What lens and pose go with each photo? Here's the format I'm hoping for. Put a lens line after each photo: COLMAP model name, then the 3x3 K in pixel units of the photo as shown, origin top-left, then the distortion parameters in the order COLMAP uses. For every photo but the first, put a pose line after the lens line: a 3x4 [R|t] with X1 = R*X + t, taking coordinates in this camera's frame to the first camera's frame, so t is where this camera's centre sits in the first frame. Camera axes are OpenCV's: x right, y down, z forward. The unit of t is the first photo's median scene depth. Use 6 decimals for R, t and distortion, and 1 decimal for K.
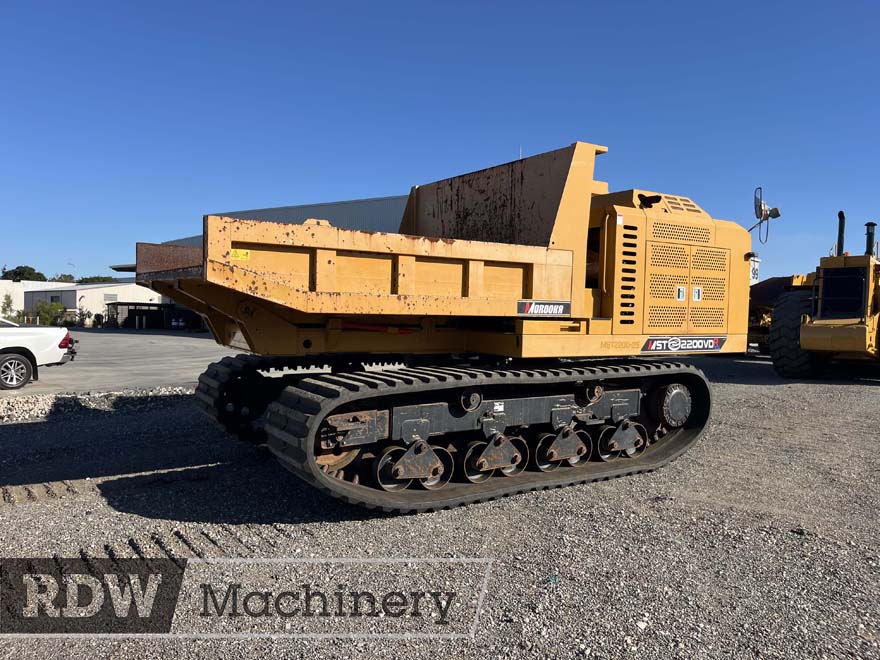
lens RADIAL K [[674.2, 0, 442.0], [0, 674.2, 327.4], [0, 0, 1]] dist [0.042740, -0.044589]
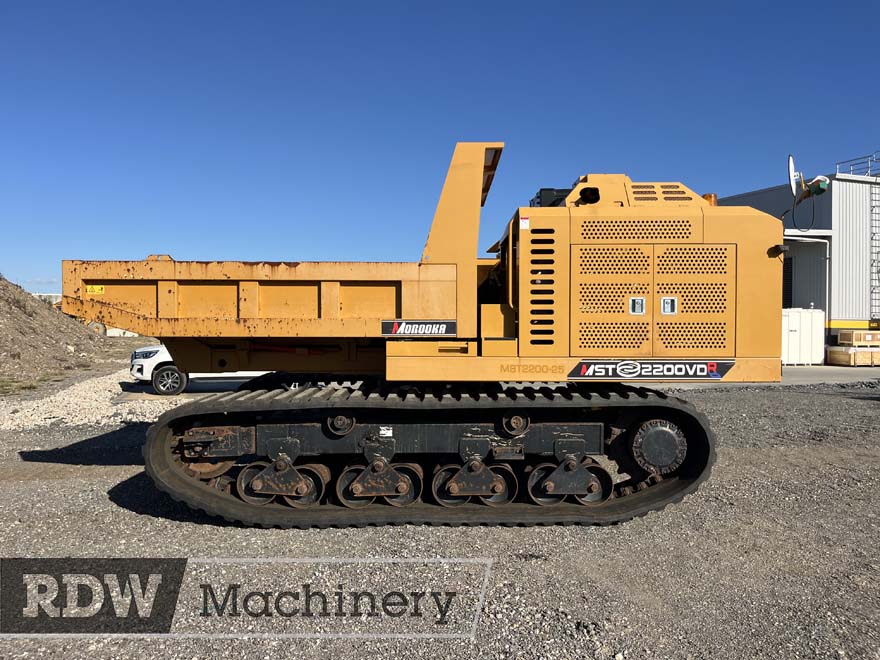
lens RADIAL K [[674.2, 0, 437.3], [0, 674.2, 327.4], [0, 0, 1]] dist [0.042740, -0.044589]
pose [[0.838656, -0.013710, -0.544489, 0.655498], [0.001892, 0.999750, -0.022259, -0.008332], [0.544659, 0.017637, 0.838472, 0.230177]]
